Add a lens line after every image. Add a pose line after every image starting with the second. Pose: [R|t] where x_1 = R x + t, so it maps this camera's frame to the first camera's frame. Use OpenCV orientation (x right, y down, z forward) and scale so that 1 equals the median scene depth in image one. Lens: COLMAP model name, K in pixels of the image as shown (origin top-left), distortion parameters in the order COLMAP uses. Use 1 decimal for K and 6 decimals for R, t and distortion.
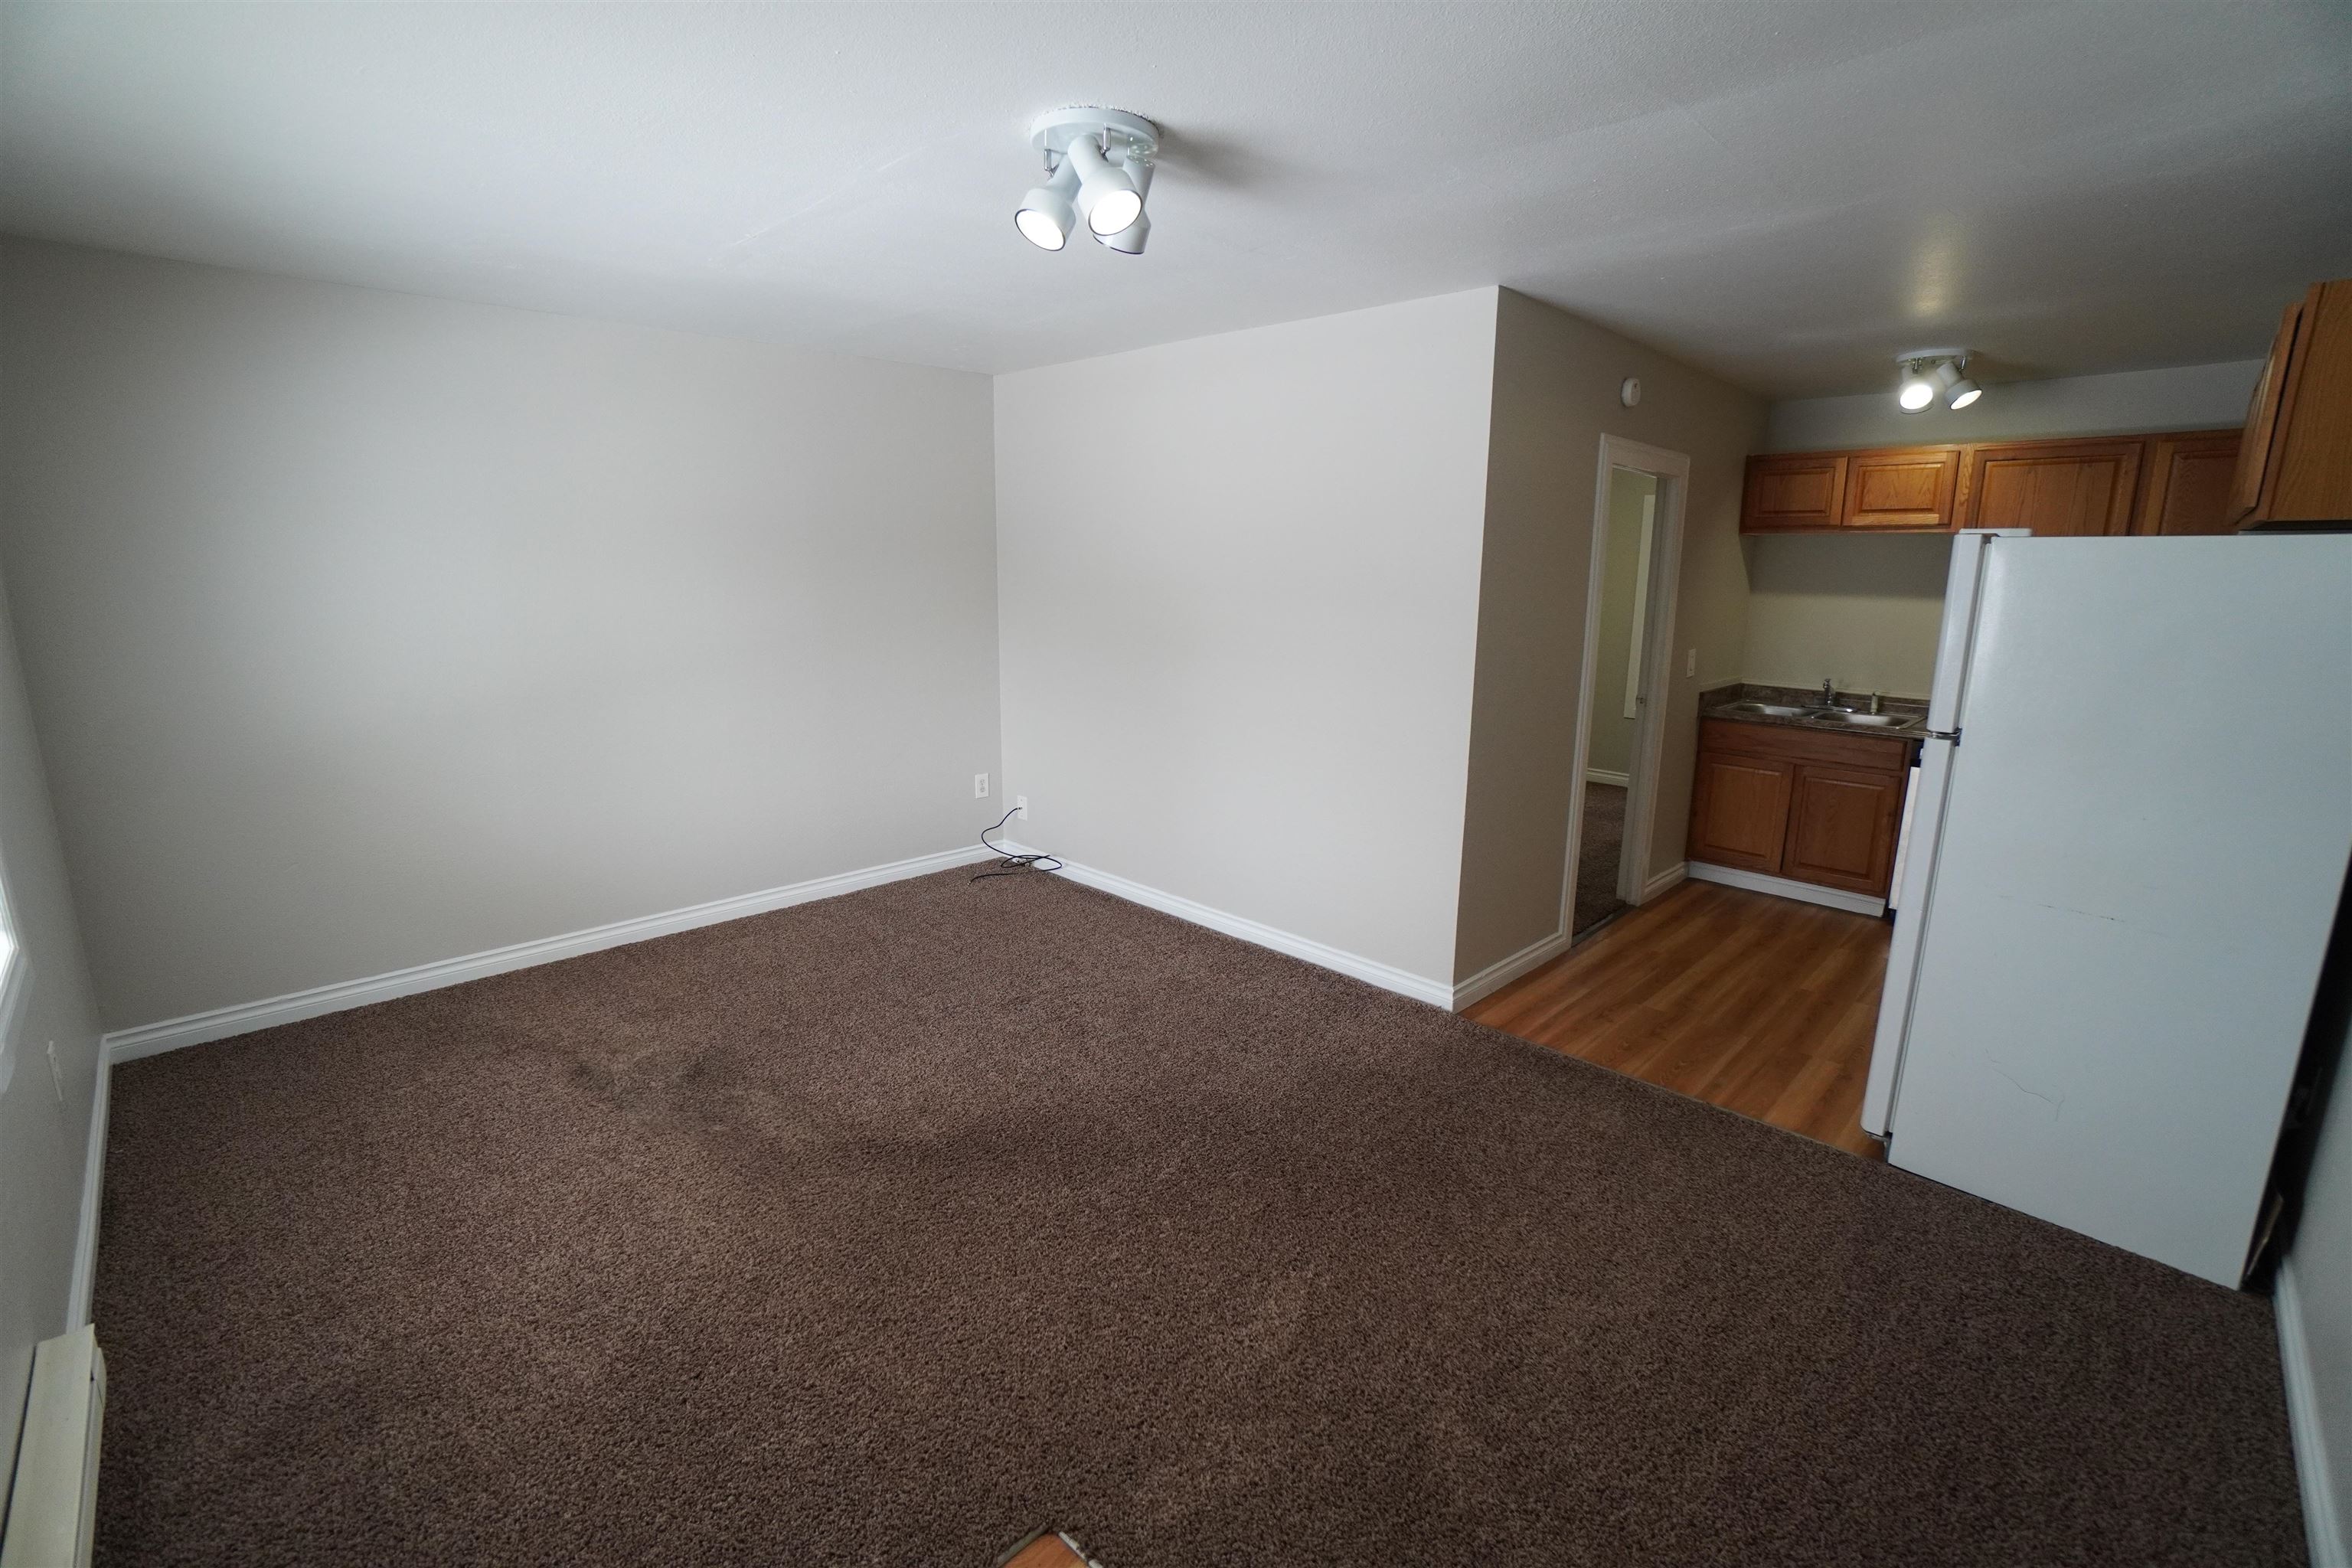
lens RADIAL K [[1044.2, 0, 1133.9], [0, 1044.2, 759.7], [0, 0, 1]] dist [-0.002129, -0.000002]
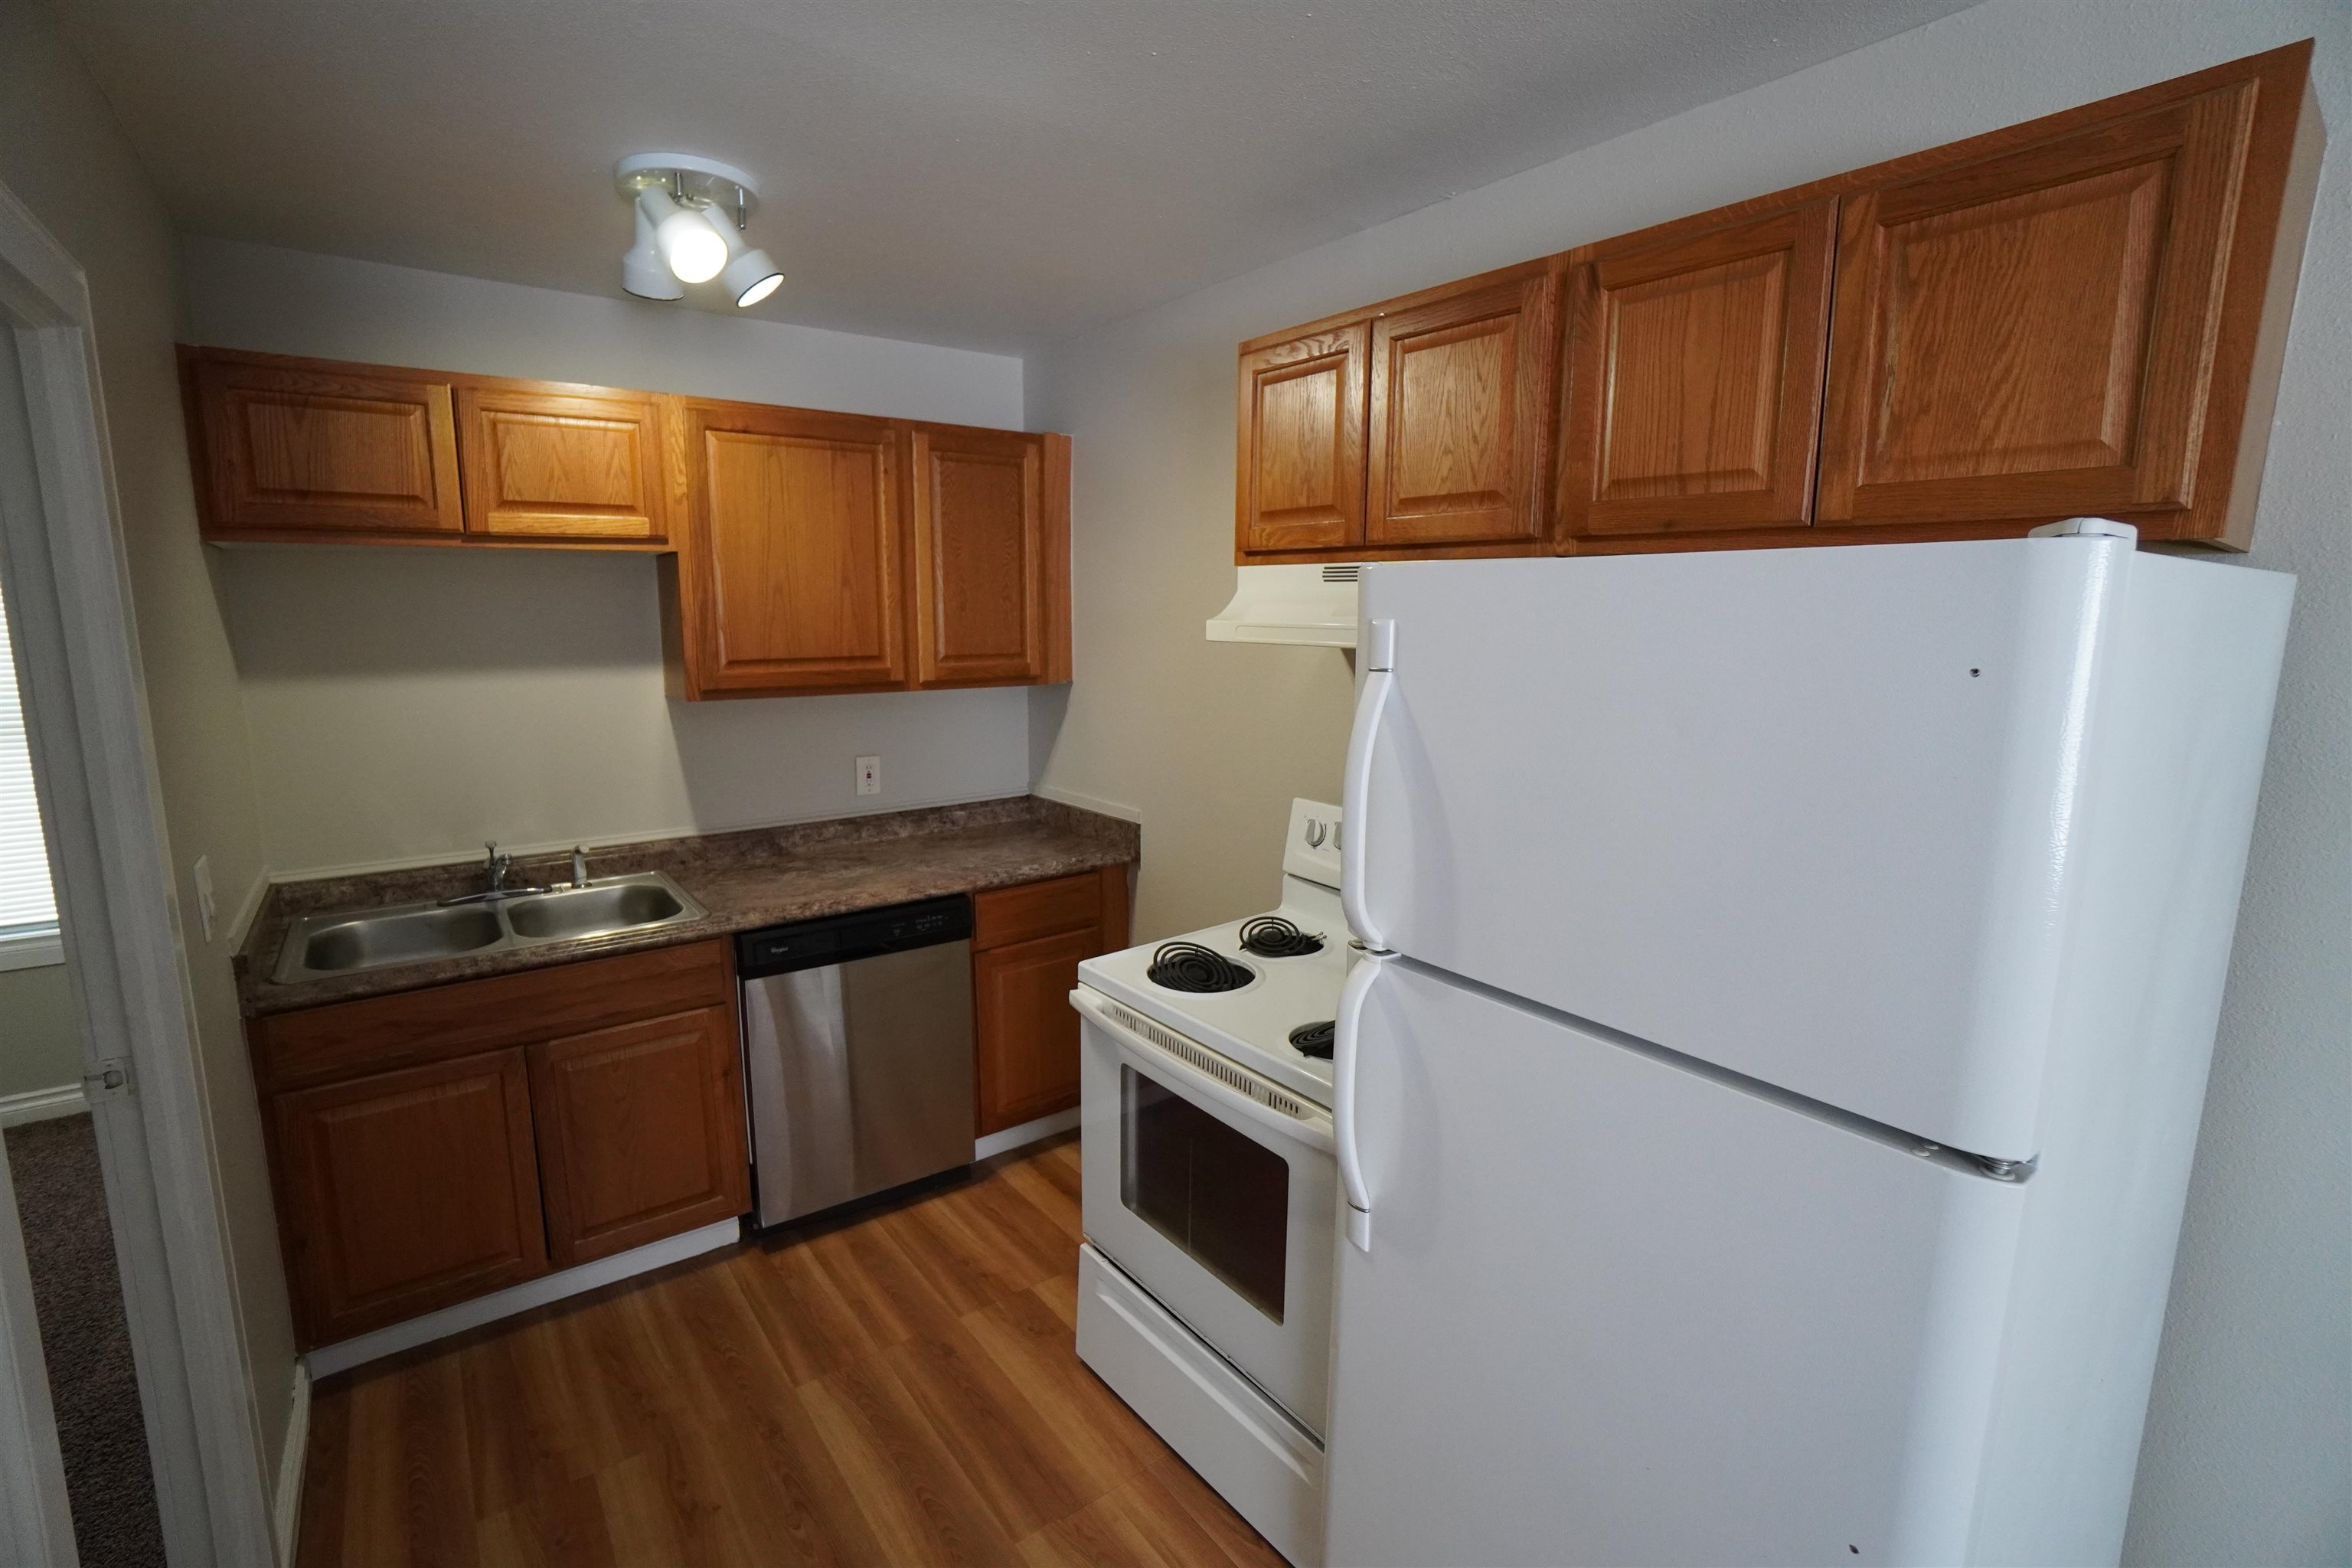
lens RADIAL K [[1044.2, 0, 1133.9], [0, 1044.2, 759.7], [0, 0, 1]] dist [-0.002129, -0.000002]
pose [[0.131629, -0.165269, 0.977425, 0.241678], [0.193470, 0.971326, 0.138184, -0.132504], [-0.972236, 0.170914, 0.159829, 0.655757]]
